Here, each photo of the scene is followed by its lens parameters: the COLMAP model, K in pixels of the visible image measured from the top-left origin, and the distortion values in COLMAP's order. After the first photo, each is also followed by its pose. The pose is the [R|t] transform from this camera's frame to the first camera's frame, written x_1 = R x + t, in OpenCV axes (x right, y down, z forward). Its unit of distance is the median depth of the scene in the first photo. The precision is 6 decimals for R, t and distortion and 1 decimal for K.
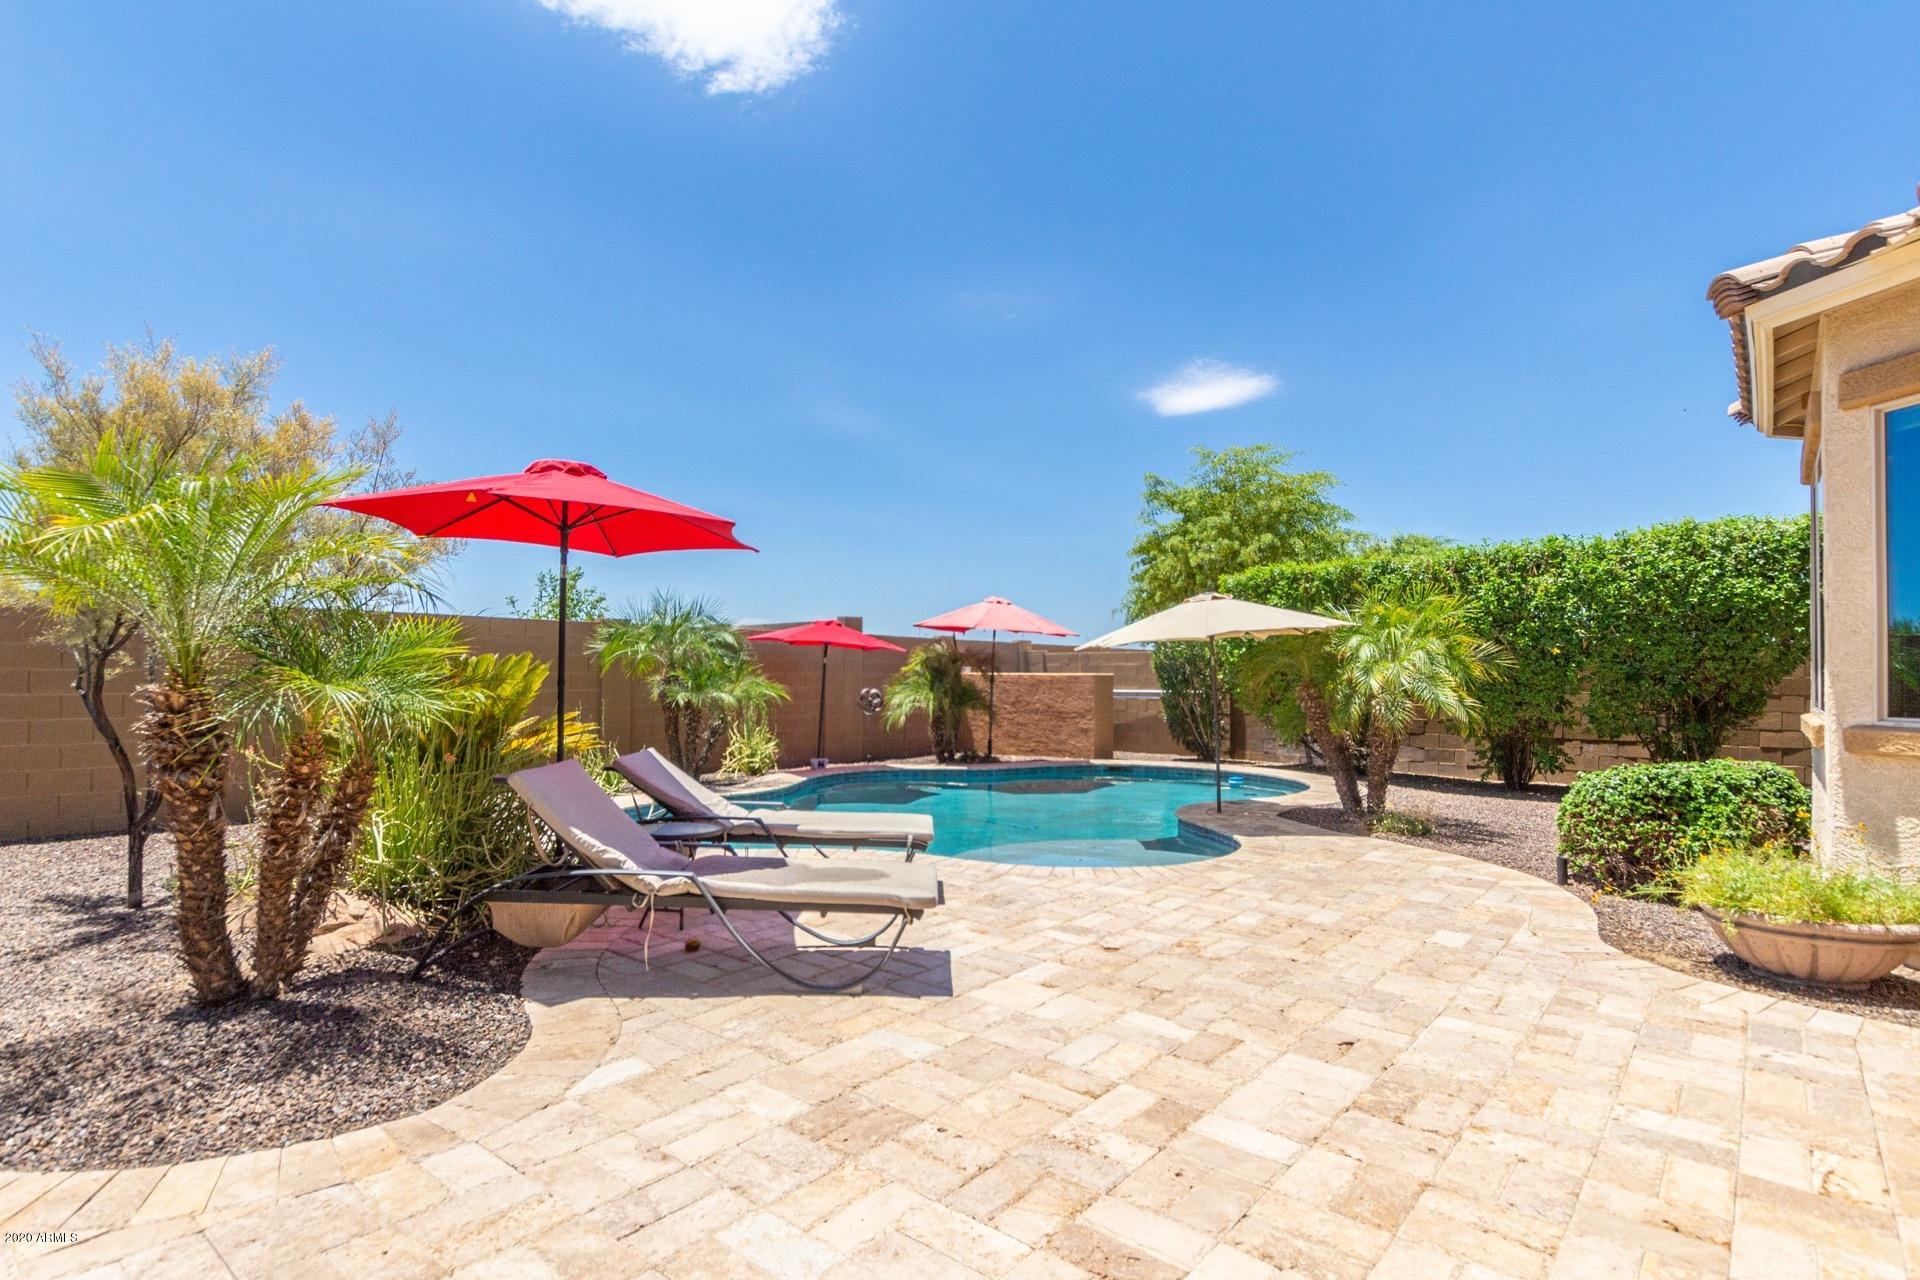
lens RADIAL K [[985.6, 0, 929.1], [0, 985.6, 651.9], [0, 0, 1]] dist [0.011478, -0.001856]
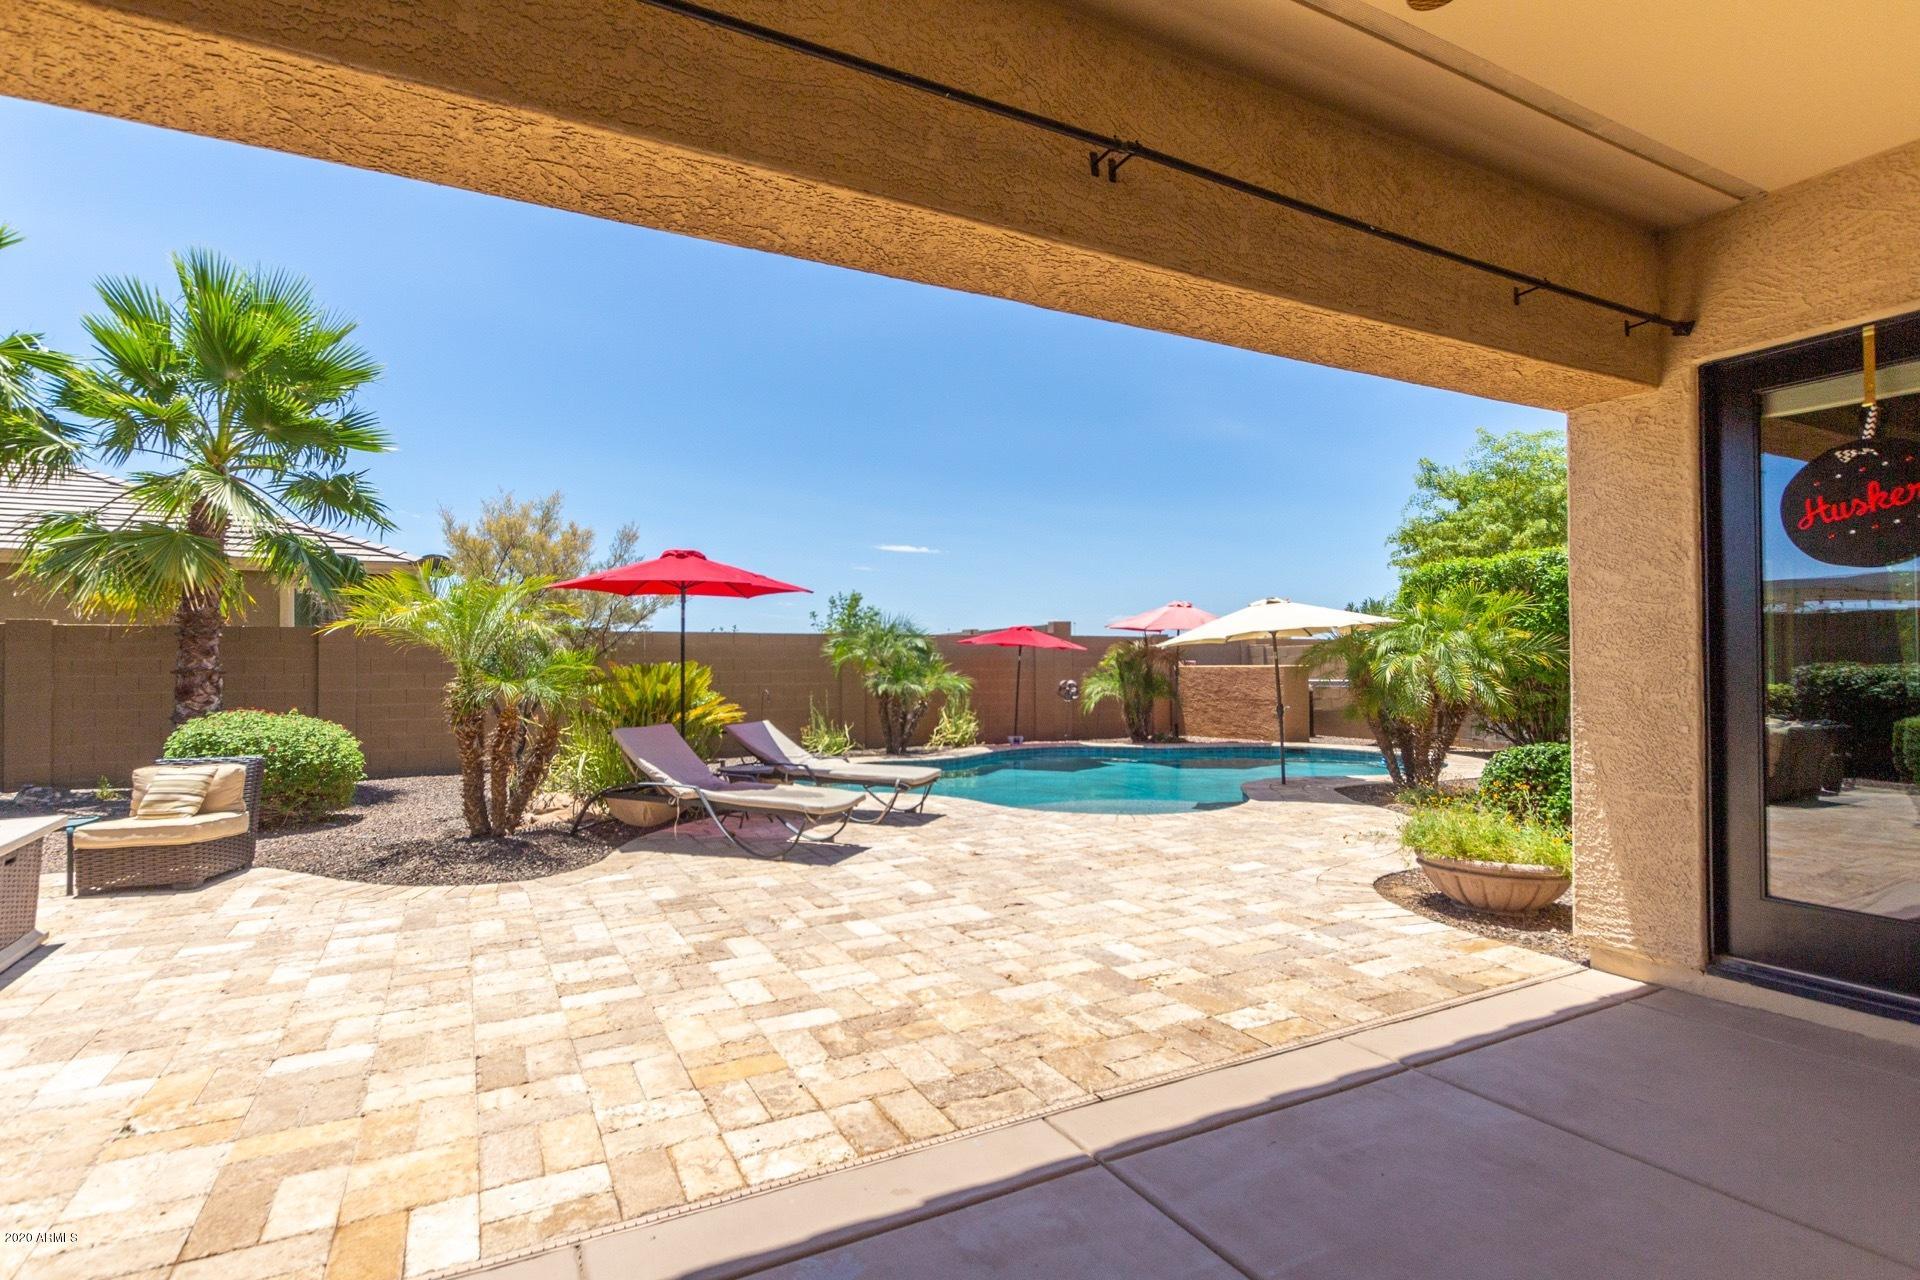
lens RADIAL K [[912.4, 0, 955.8], [0, 912.4, 676.9], [0, 0, 1]] dist [0.005602, -0.000611]
pose [[0.931844, -0.009174, -0.362743, 0.730103], [0.021310, 0.999339, 0.029467, -0.009673], [0.362233, -0.035188, 0.931423, -0.322430]]
